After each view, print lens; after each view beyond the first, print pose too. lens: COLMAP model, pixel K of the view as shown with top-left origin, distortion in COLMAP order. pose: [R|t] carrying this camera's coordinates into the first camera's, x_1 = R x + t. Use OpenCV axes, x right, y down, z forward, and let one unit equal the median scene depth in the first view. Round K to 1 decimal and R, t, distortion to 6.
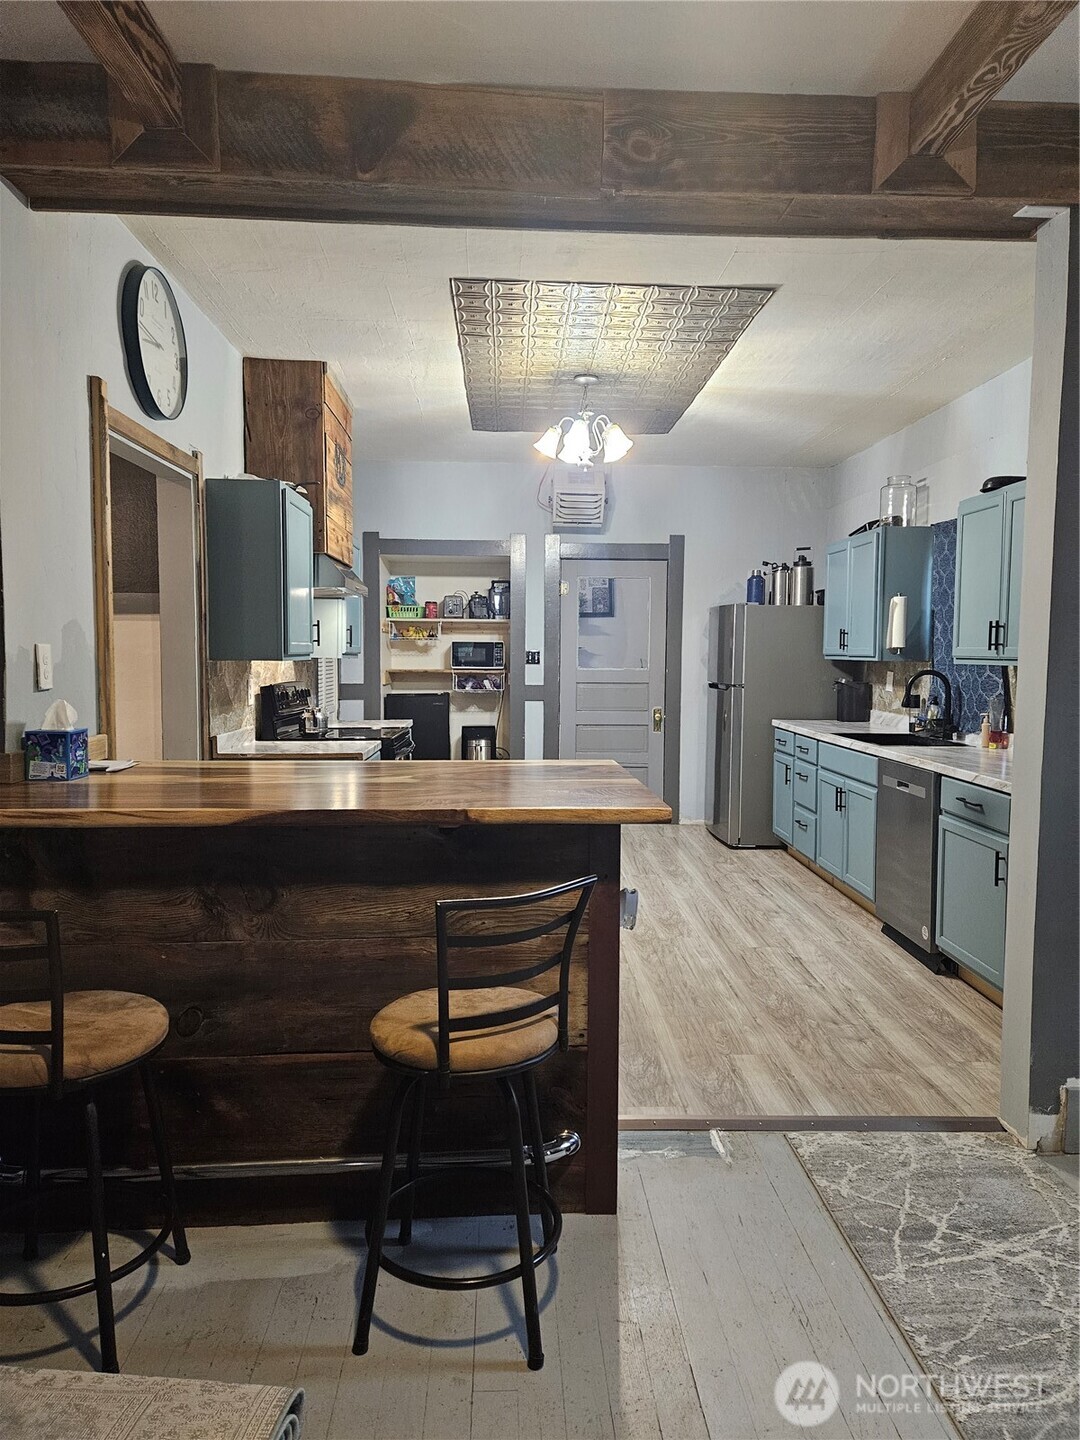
lens RADIAL K [[967.1, 0, 542.2], [0, 967.1, 719.2], [0, 0, 1]] dist [0.011653, 0.000997]
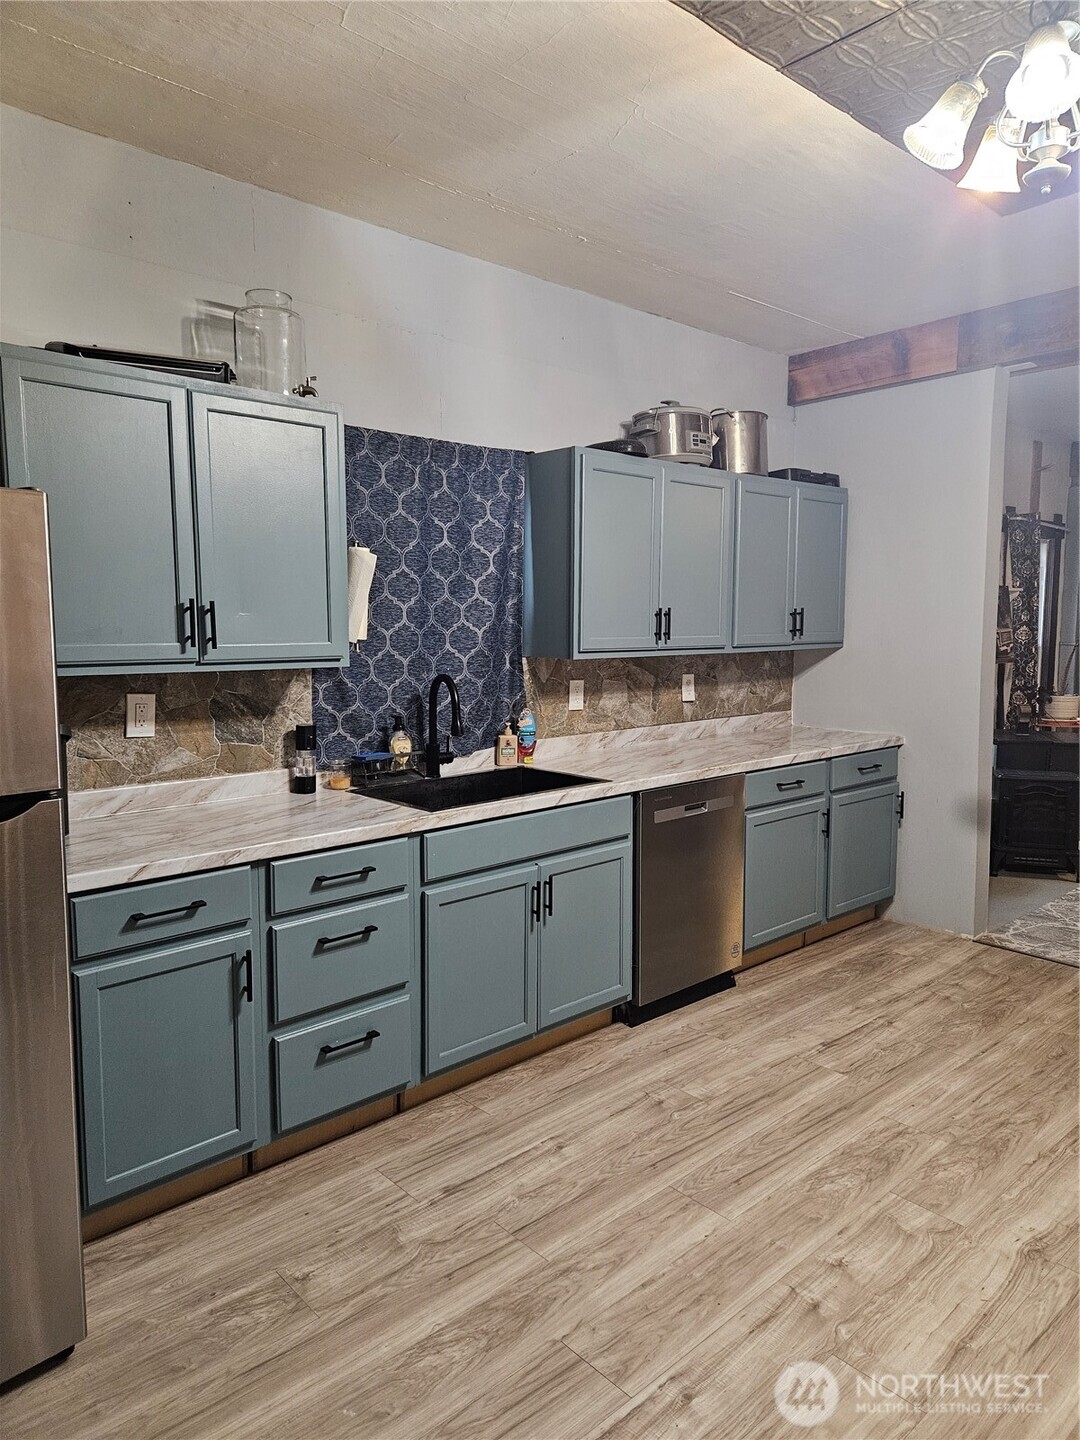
lens RADIAL K [[967.1, 0, 540.1], [0, 967.1, 716.3], [0, 0, 1]] dist [0.011653, 0.000997]
pose [[-0.638207, -0.082832, 0.765396, -0.159392], [0.056238, 0.986523, 0.153655, -0.141516], [-0.767808, 0.141108, -0.624947, 1.643091]]
